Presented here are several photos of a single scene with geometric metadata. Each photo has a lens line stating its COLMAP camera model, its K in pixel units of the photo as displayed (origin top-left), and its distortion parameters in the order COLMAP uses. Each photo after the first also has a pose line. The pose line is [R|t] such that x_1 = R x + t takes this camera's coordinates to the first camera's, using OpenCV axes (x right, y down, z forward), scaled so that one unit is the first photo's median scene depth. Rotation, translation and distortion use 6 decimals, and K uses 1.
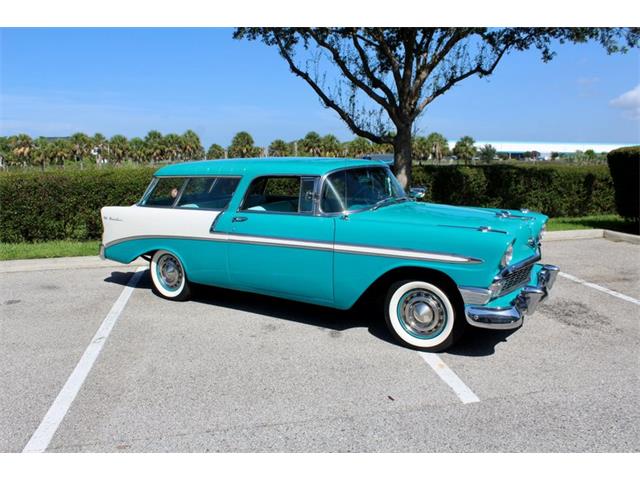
lens RADIAL K [[536.8, 0, 317.9], [0, 536.8, 240.3], [0, 0, 1]] dist [-0.172018, 0.161714]
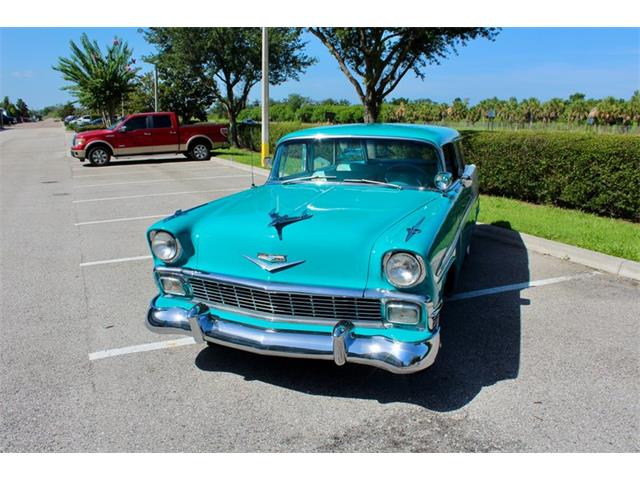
lens RADIAL K [[536.8, 0, 317.9], [0, 536.8, 240.3], [0, 0, 1]] dist [-0.172018, 0.161714]
pose [[0.228801, 0.233886, -0.944959, 0.372459], [-0.160829, 0.966451, 0.200264, -0.058691], [0.960096, 0.106156, 0.258741, 0.314938]]
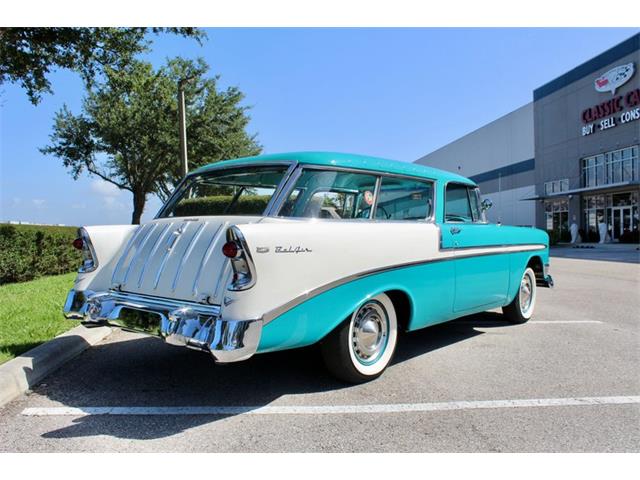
lens RADIAL K [[549.9, 0, 315.8], [0, 549.9, 242.2], [0, 0, 1]] dist [-0.170036, 0.160895]
pose [[0.138683, -0.008586, 0.990300, -0.410416], [0.161821, 0.986719, -0.014106, -0.017884], [-0.977027, 0.162207, 0.138231, 0.444938]]
